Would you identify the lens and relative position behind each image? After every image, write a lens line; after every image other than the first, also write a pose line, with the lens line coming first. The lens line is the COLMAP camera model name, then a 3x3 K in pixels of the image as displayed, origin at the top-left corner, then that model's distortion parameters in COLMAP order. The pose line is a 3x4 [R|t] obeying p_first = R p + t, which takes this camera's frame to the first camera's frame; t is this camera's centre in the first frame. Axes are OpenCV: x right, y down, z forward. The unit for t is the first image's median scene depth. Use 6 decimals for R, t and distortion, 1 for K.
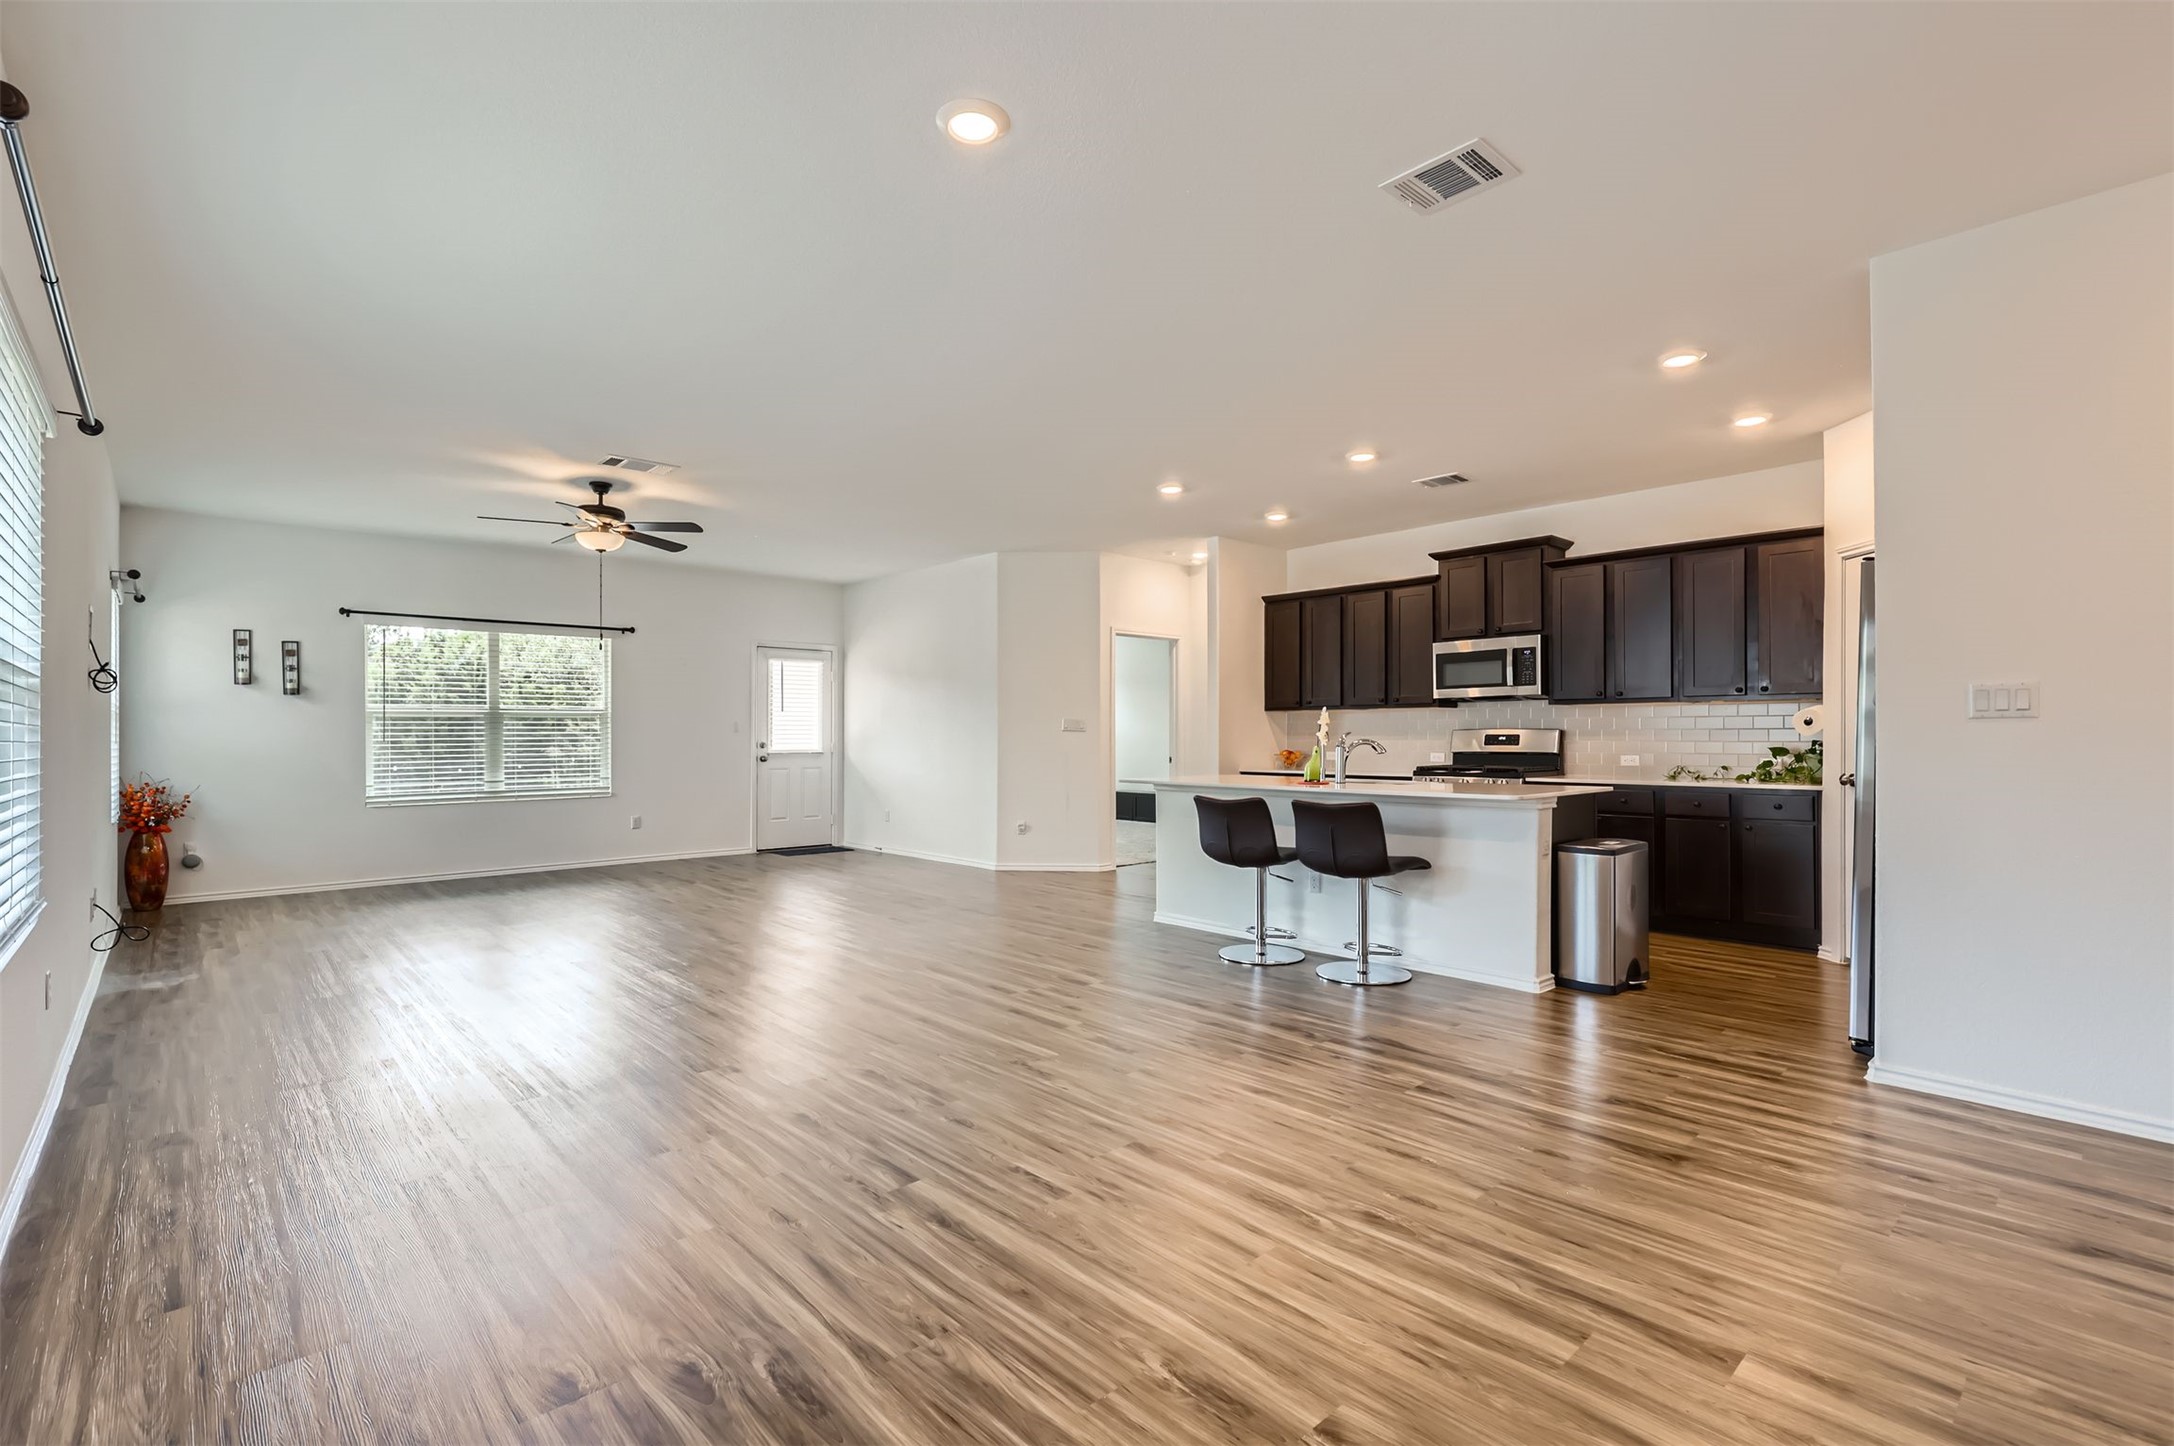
lens RADIAL K [[984.5, 0, 1069.2], [0, 984.5, 731.0], [0, 0, 1]] dist [-0.005229, -0.001847]
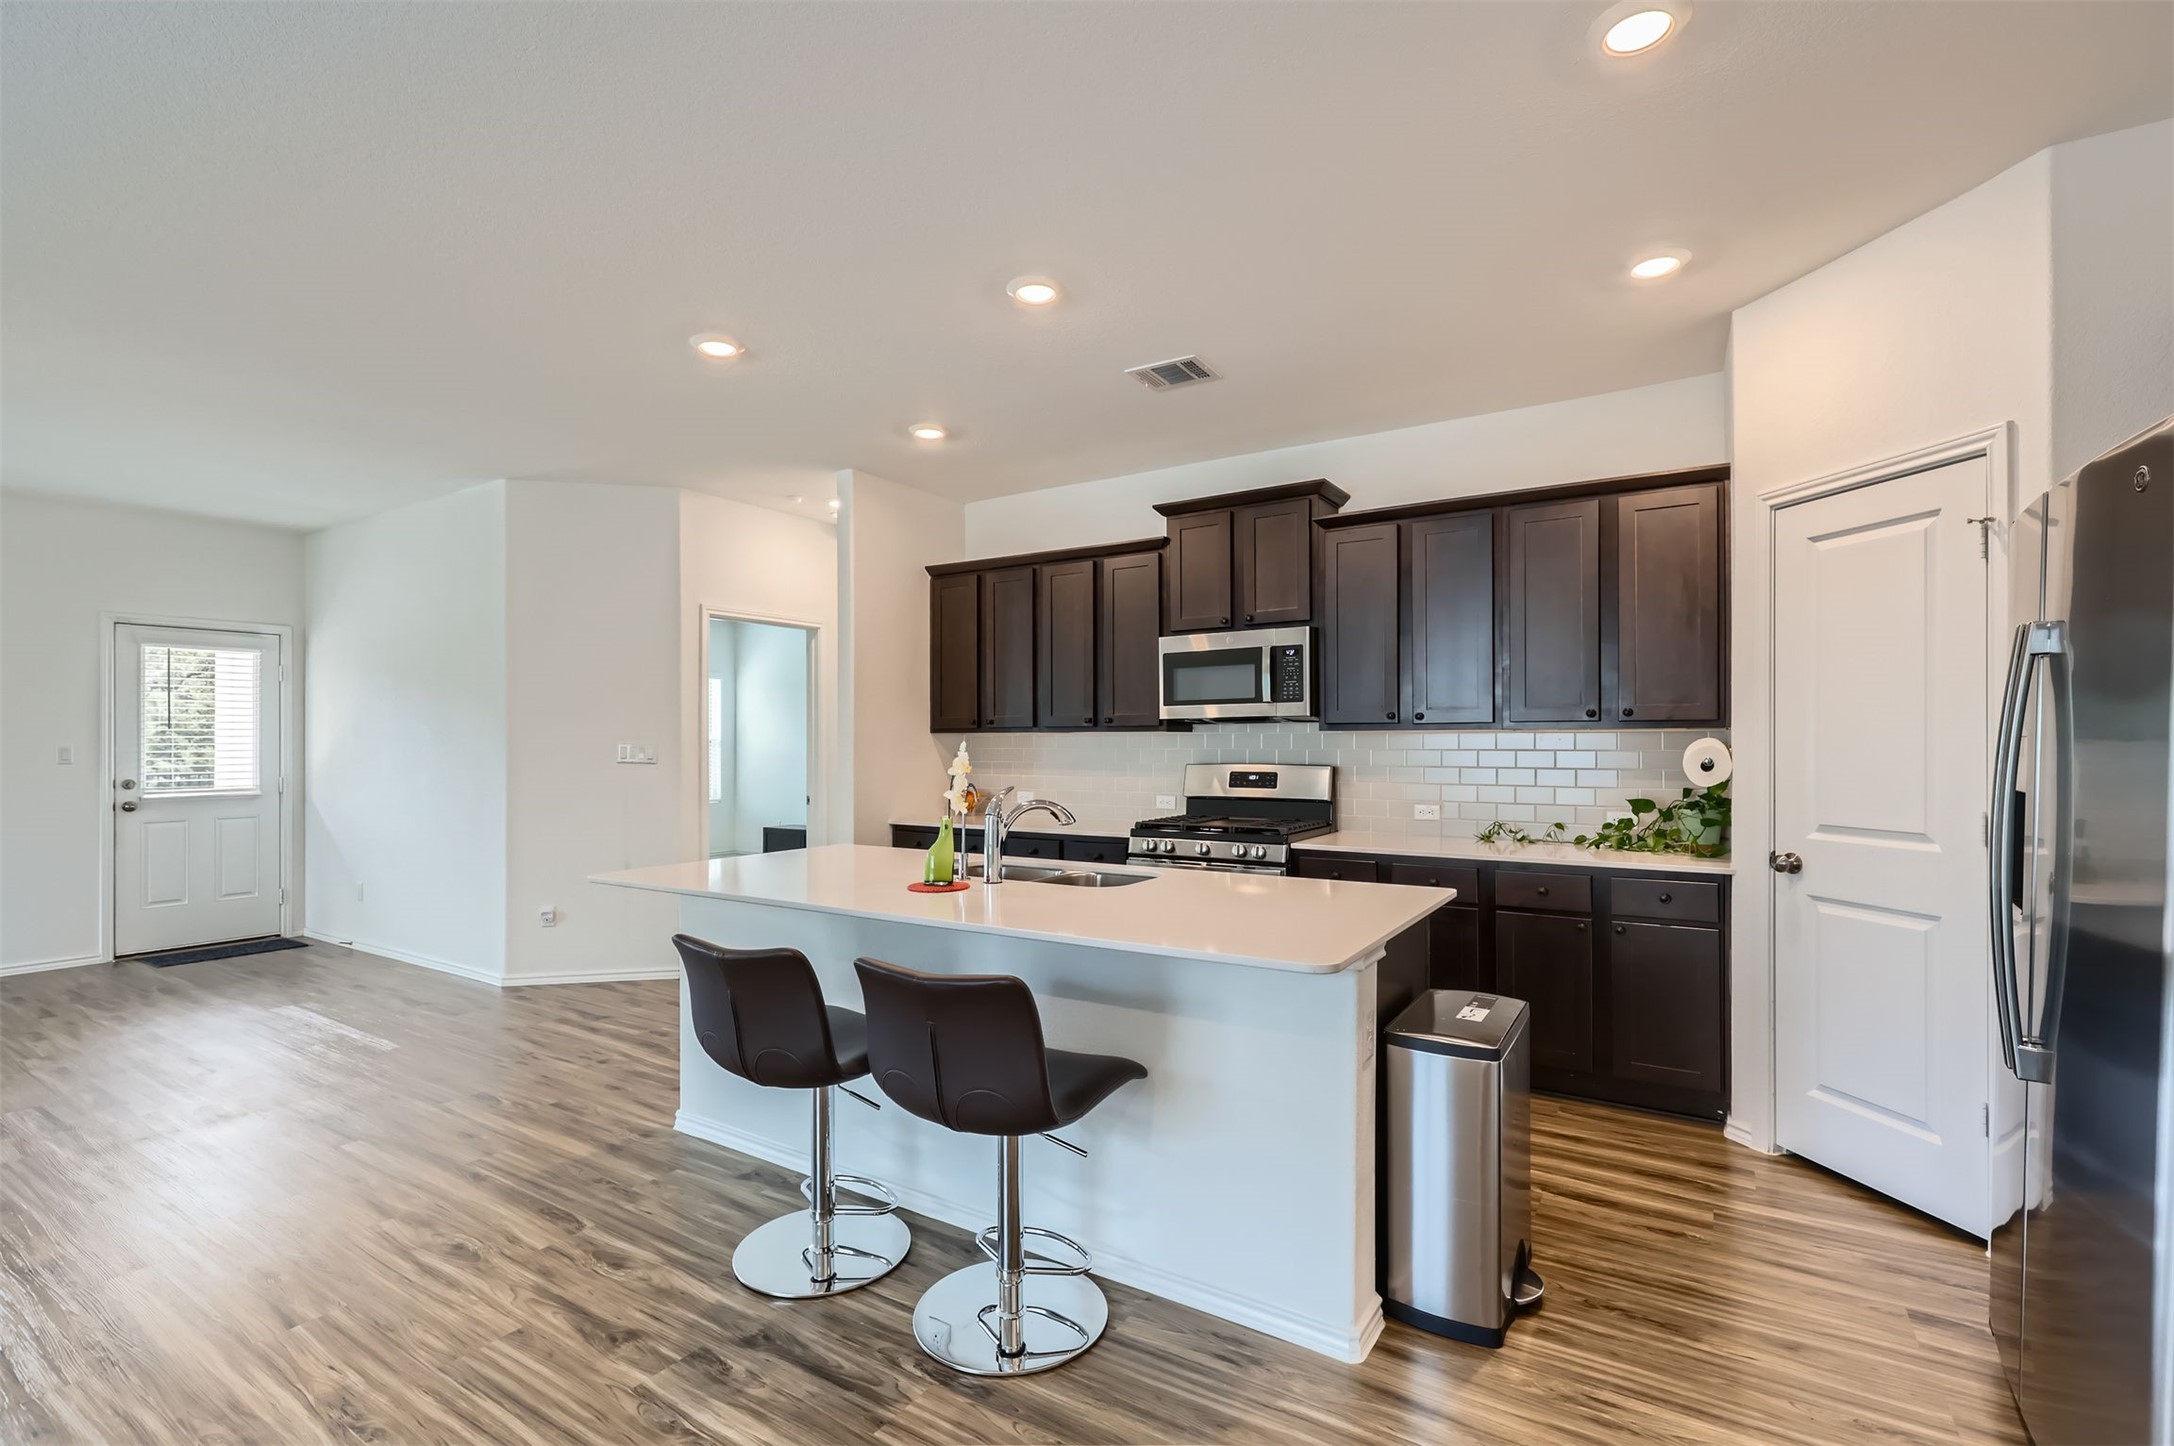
lens RADIAL K [[984.5, 0, 1086.8], [0, 984.5, 731.4], [0, 0, 1]] dist [-0.005229, -0.001847]
pose [[0.963294, 0.000018, 0.268449, 0.148107], [0.000985, 0.999993, -0.003601, -0.023376], [-0.268447, 0.003734, 0.963287, 0.381507]]
